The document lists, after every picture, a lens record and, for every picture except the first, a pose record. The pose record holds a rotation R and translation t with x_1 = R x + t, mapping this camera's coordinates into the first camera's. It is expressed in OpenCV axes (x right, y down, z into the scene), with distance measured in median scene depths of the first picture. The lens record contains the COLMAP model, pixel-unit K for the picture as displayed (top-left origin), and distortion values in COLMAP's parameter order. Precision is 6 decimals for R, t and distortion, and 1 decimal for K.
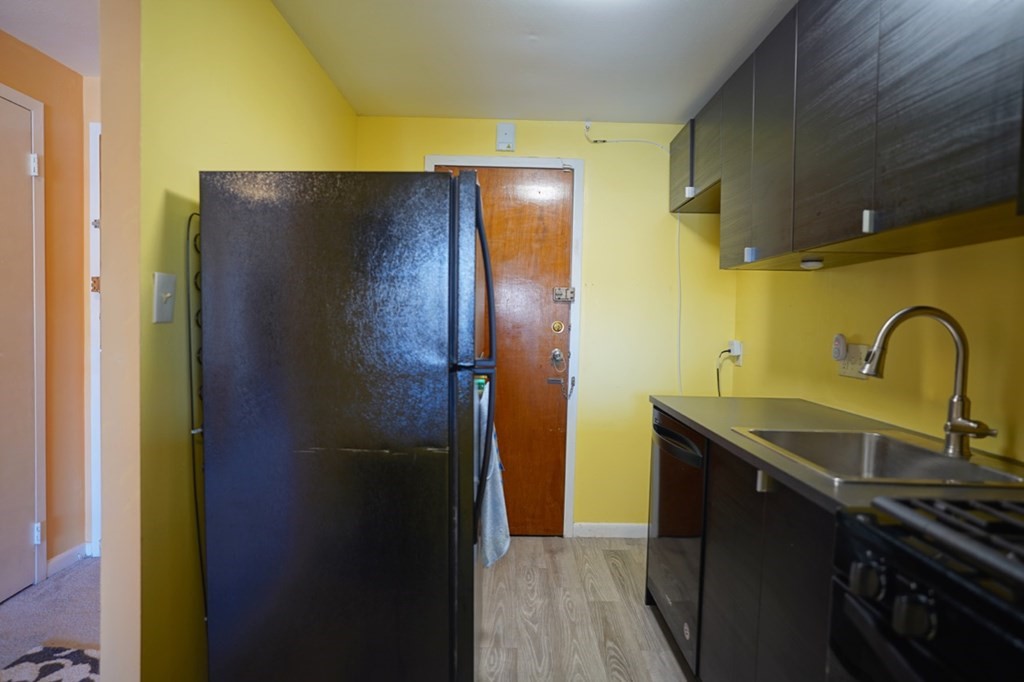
lens RADIAL K [[563.8, 0, 513.3], [0, 563.8, 337.9], [0, 0, 1]] dist [-0.041970, 0.033323]
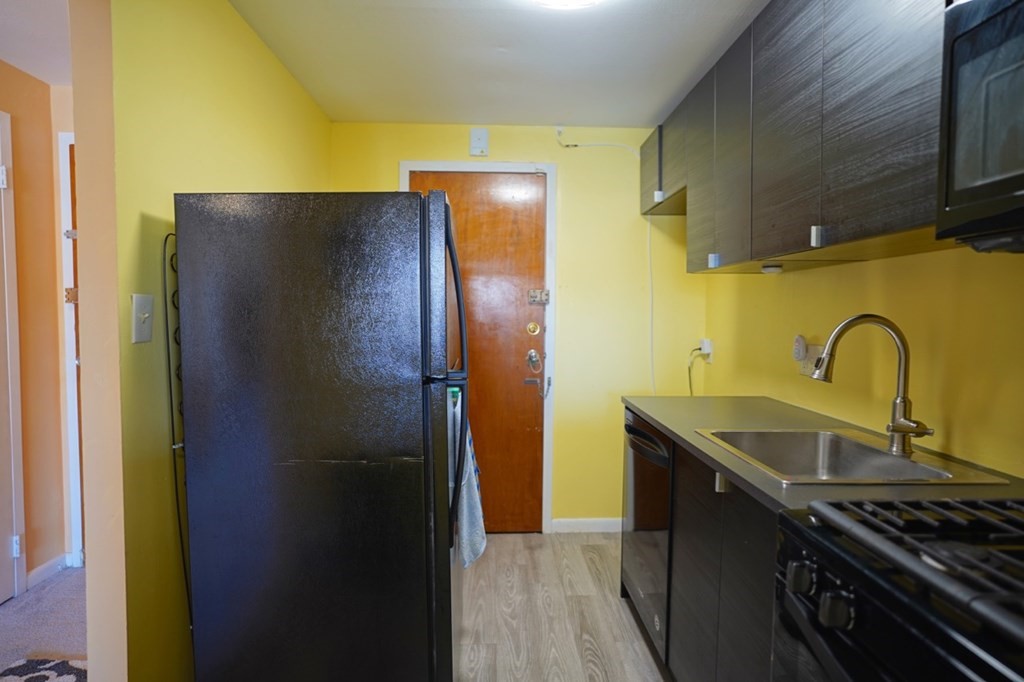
lens RADIAL K [[563.8, 0, 513.8], [0, 563.8, 337.0], [0, 0, 1]] dist [-0.041970, 0.033323]
pose [[0.999335, -0.017552, 0.031966, 0.019909], [0.017171, 0.999779, 0.012146, -0.032905], [-0.032172, -0.011589, 0.999415, -0.039549]]
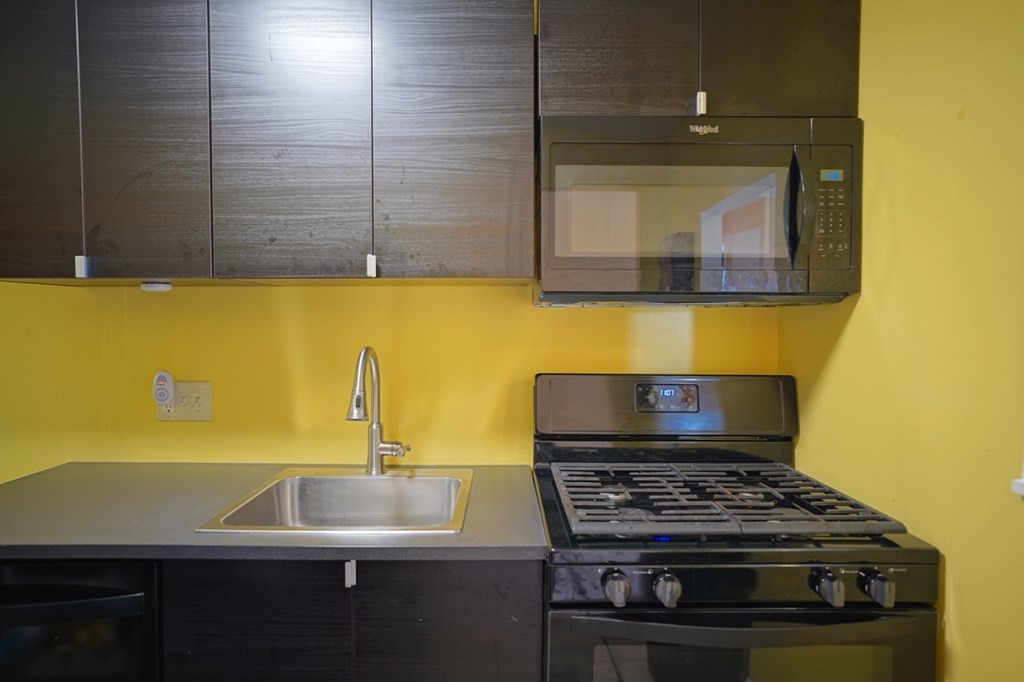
lens RADIAL K [[563.8, 0, 503.0], [0, 563.8, 341.5], [0, 0, 1]] dist [-0.041970, 0.033323]
pose [[0.003977, -0.049547, 0.998764, -0.296158], [0.031929, 0.998269, 0.049395, -0.096515], [-0.999482, 0.031693, 0.005552, 0.630511]]
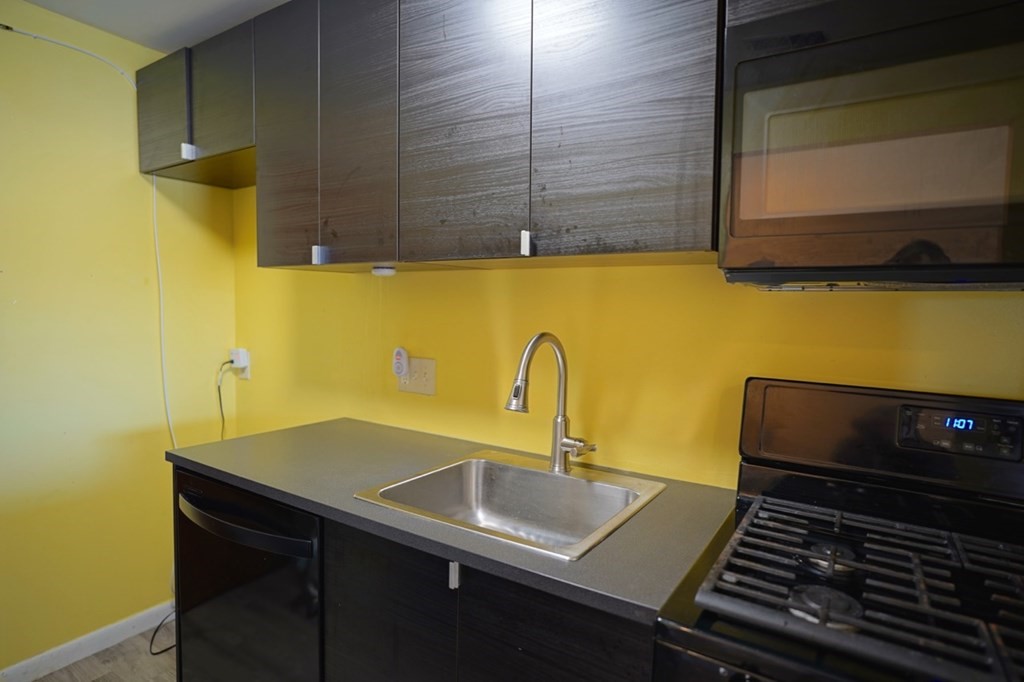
lens RADIAL K [[563.8, 0, 511.8], [0, 563.8, 340.9], [0, 0, 1]] dist [-0.041970, 0.033323]
pose [[0.551126, -0.061958, 0.832119, -0.108964], [0.019695, 0.997928, 0.061260, -0.089902], [-0.834190, -0.017373, 0.551204, 0.428713]]
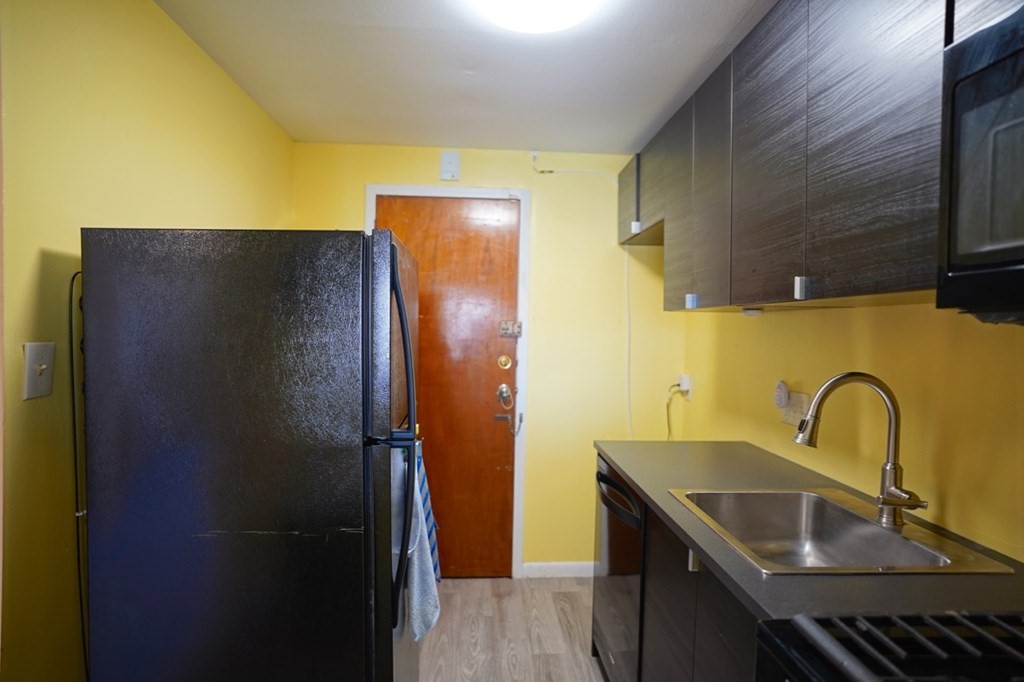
lens RADIAL K [[563.8, 0, 515.5], [0, 563.8, 338.9], [0, 0, 1]] dist [-0.041970, 0.033323]
pose [[0.998084, -0.005020, 0.061665, 0.071062], [0.005653, 0.999933, -0.010097, -0.093795], [-0.061610, 0.010426, 0.998046, 0.053990]]
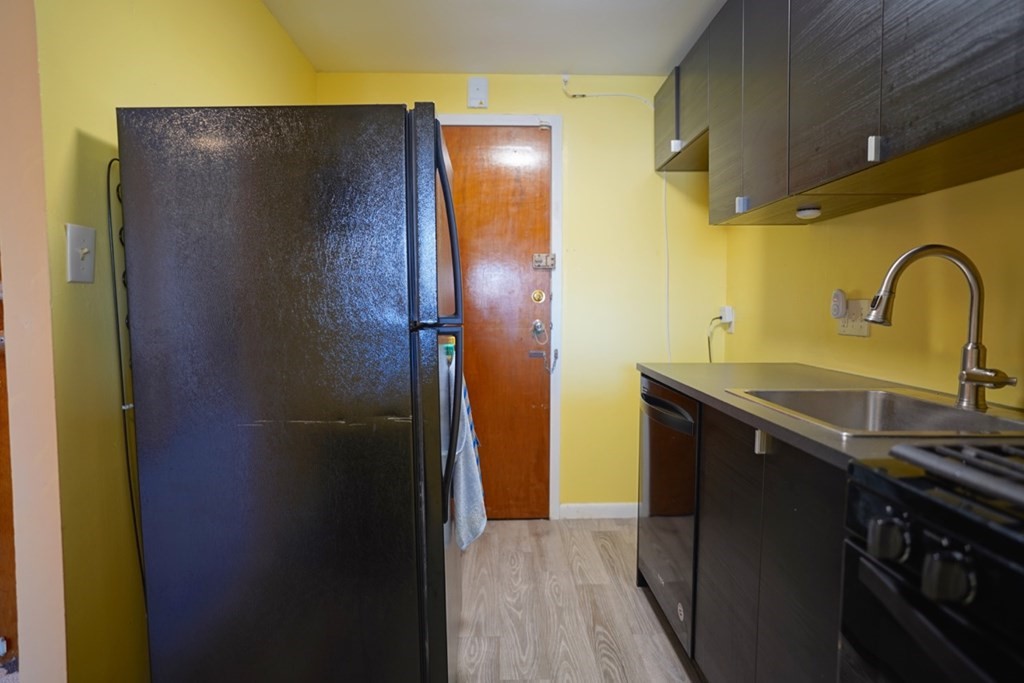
lens RADIAL K [[563.8, 0, 513.6], [0, 563.8, 335.6], [0, 0, 1]] dist [-0.041970, 0.033323]
pose [[0.999434, -0.024282, 0.023287, 0.025764], [0.023958, 0.999613, 0.014110, 0.052469], [-0.023620, -0.013545, 0.999629, 0.094972]]
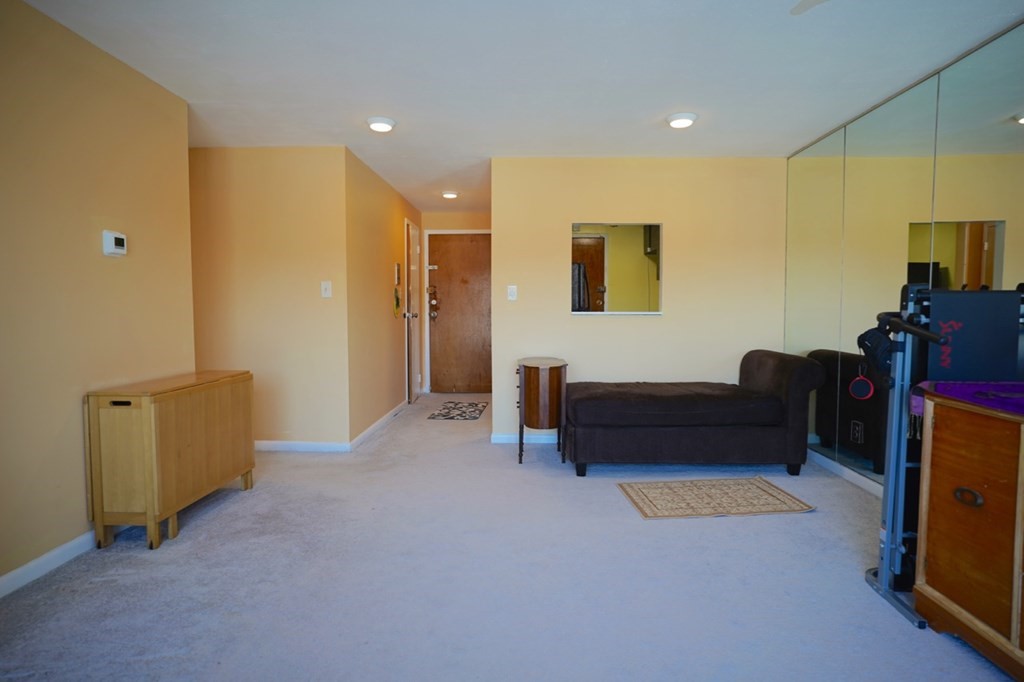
lens RADIAL K [[563.8, 0, 513.6], [0, 563.8, 337.4], [0, 0, 1]] dist [-0.041970, 0.033323]
pose [[0.999076, -0.021671, -0.037105, -0.391659], [0.022414, 0.999554, 0.019746, 0.144903], [0.036660, -0.020559, 0.999116, -2.808216]]
